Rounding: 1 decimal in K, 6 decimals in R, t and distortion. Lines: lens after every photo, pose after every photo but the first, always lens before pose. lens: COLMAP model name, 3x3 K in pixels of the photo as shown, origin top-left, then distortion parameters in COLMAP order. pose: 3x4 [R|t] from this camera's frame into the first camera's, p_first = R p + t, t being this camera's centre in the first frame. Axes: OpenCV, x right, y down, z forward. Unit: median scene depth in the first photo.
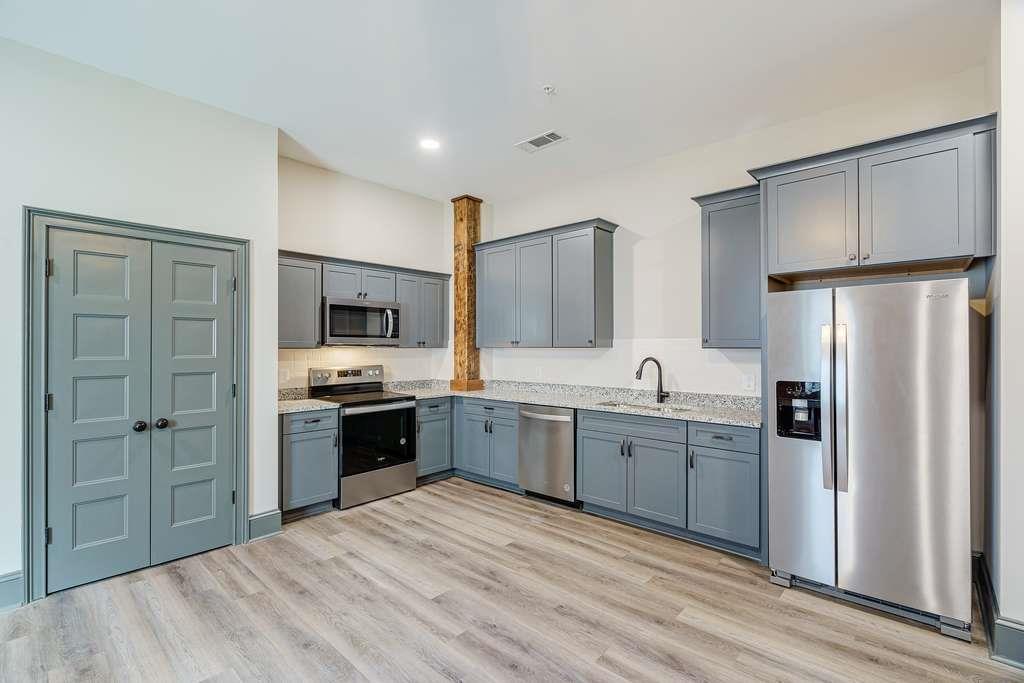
lens RADIAL K [[498.7, 0, 563.3], [0, 498.7, 344.9], [0, 0, 1]] dist [-0.003484, -0.001105]
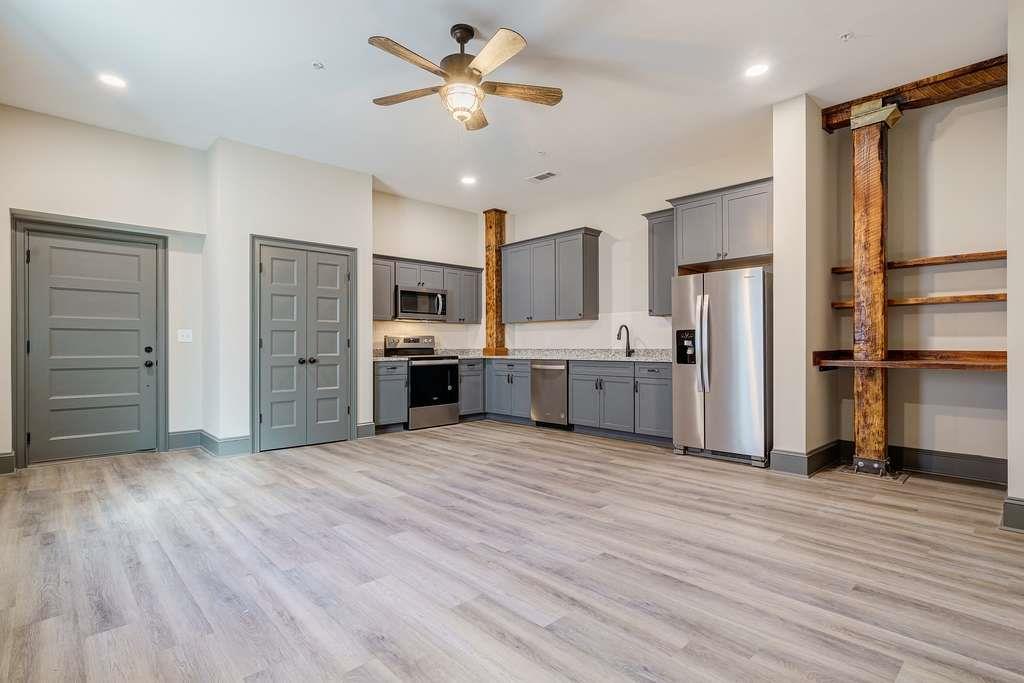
lens RADIAL K [[542.7, 0, 558.2], [0, 542.7, 345.5], [0, 0, 1]] dist [0.002109, 0.000413]
pose [[0.996124, -0.001380, -0.087953, 0.120855], [0.001748, 0.999990, 0.004102, 0.070579], [0.087946, -0.004240, 0.996116, -0.510448]]
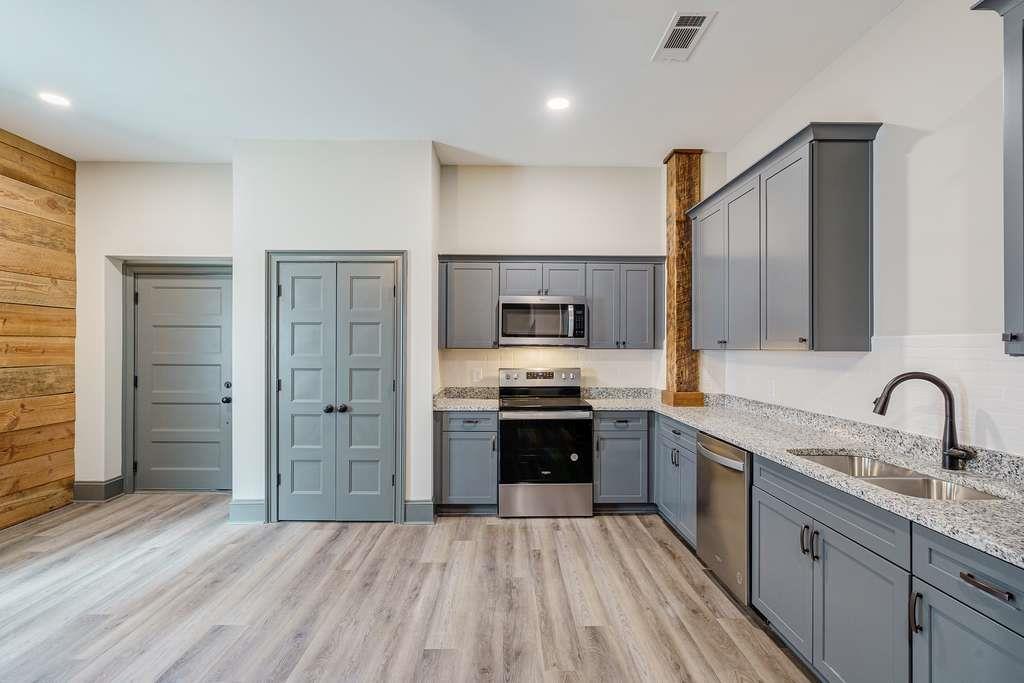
lens RADIAL K [[517.7, 0, 459.7], [0, 517.7, 342.3], [0, 0, 1]] dist [-0.003851, 0.000129]
pose [[0.612679, -0.002170, -0.790329, 0.271759], [-0.001492, 0.999991, -0.003903, -0.001625], [0.790331, 0.003570, 0.612670, 0.302315]]
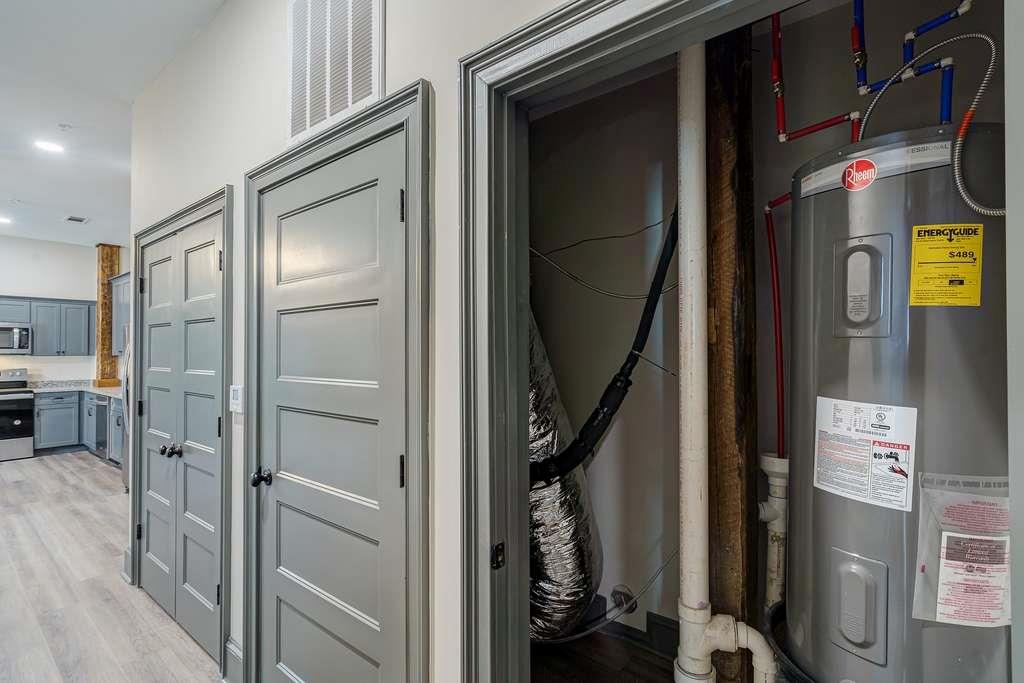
lens RADIAL K [[498.7, 0, 563.3], [0, 498.7, 344.9], [0, 0, 1]] dist [-0.003484, -0.001105]
pose [[0.996632, -0.002841, 0.081958, 1.129538], [0.003561, 0.999956, -0.008635, -0.008259], [-0.081930, 0.008897, 0.996598, -0.535968]]
